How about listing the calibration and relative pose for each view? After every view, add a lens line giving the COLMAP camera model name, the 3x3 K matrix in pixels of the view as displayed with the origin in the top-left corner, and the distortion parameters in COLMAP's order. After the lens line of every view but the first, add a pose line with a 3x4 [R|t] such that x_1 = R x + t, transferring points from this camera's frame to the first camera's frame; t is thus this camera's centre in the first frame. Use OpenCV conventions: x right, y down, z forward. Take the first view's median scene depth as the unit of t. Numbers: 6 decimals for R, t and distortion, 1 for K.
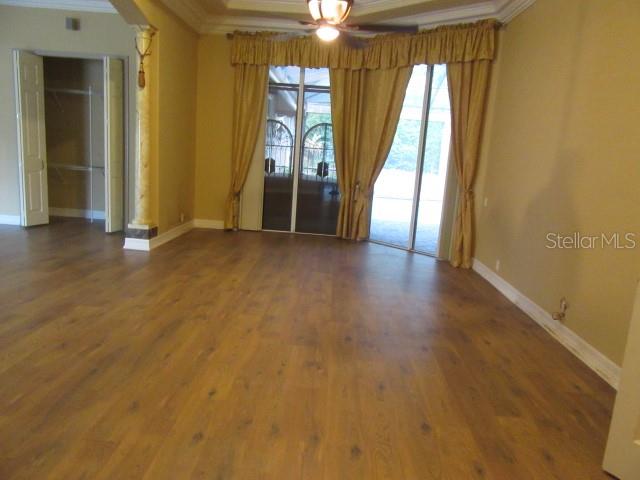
lens RADIAL K [[472.0, 0, 321.9], [0, 472.0, 241.2], [0, 0, 1]] dist [-0.017612, 0.020771]
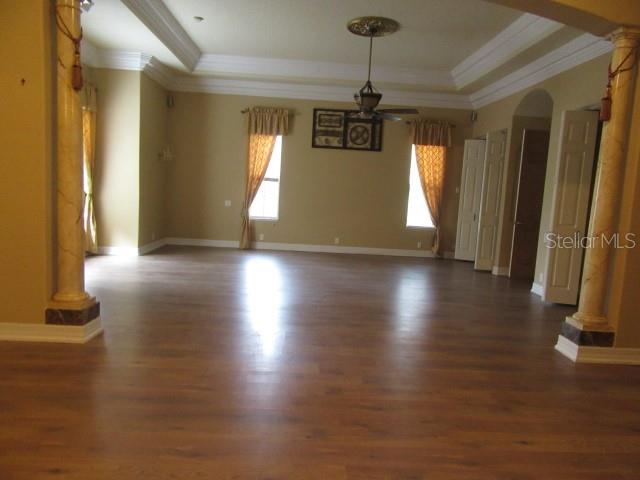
lens RADIAL K [[472.0, 0, 320.7], [0, 472.0, 240.2], [0, 0, 1]] dist [-0.017612, 0.020771]
pose [[0.069563, 0.039196, -0.996807, 0.255563], [-0.229864, 0.972969, 0.022217, -0.078372], [0.970733, 0.227585, 0.076693, 0.568860]]
